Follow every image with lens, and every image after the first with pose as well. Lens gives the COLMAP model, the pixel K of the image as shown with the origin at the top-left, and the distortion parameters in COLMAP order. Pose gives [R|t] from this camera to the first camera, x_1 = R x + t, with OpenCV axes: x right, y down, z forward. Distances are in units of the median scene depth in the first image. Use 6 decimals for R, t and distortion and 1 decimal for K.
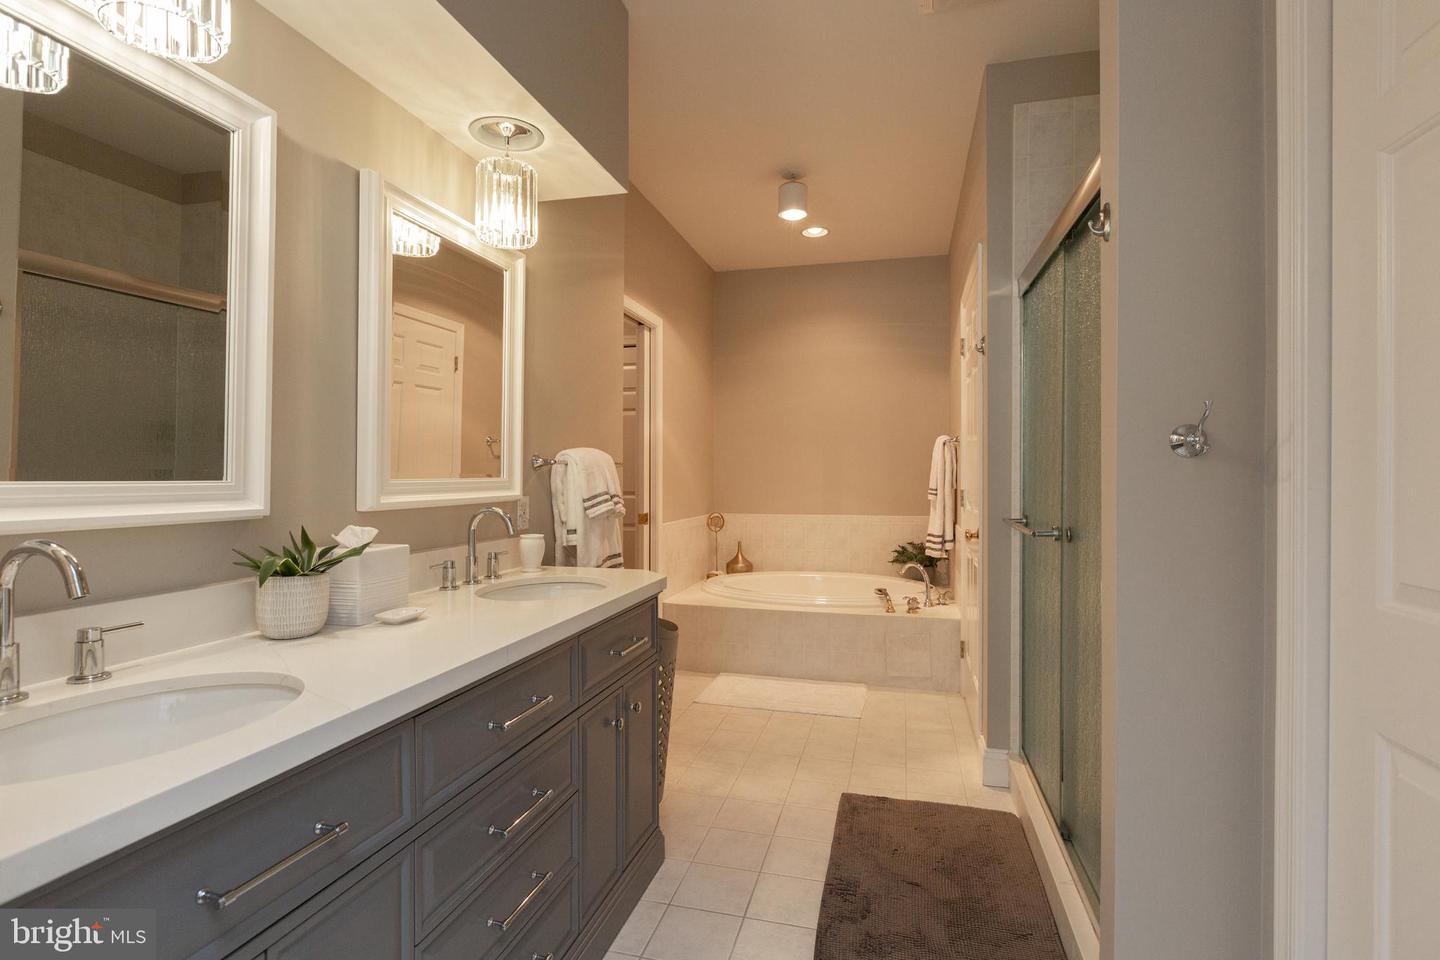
lens RADIAL K [[688.5, 0, 721.7], [0, 688.5, 474.5], [0, 0, 1]] dist [-0.003215, -0.000161]
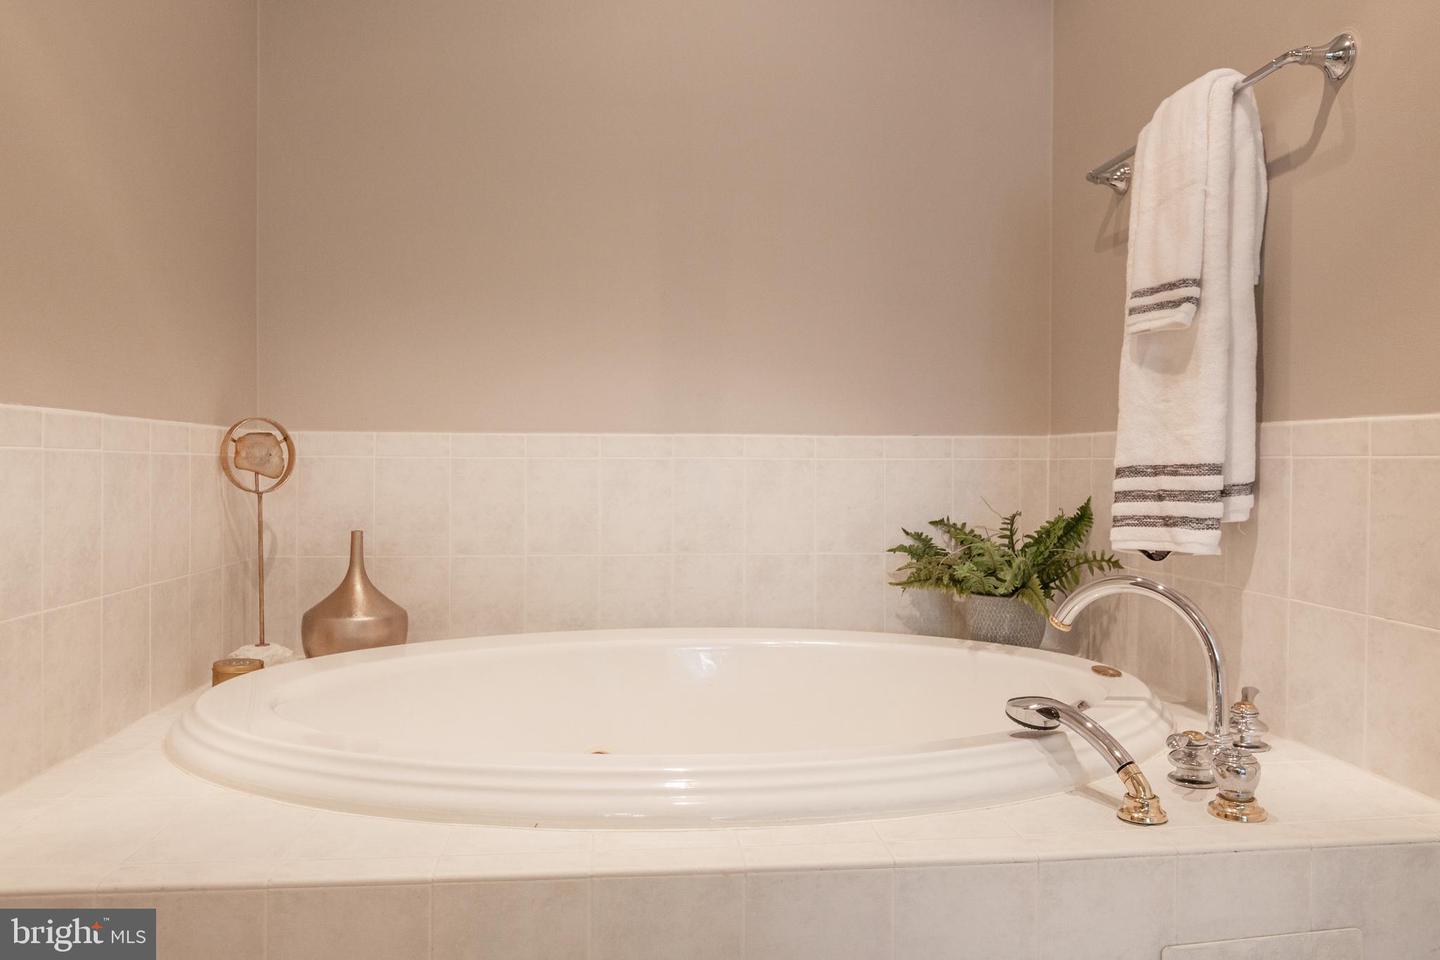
lens RADIAL K [[1095.6, 0, 718.3], [0, 1095.6, 479.7], [0, 0, 1]] dist [0.015786, 0.002034]
pose [[0.936397, -0.001275, 0.350940, 0.008337], [-0.003800, 0.999898, 0.013771, 0.073666], [-0.350921, -0.014228, 0.936297, 0.570637]]
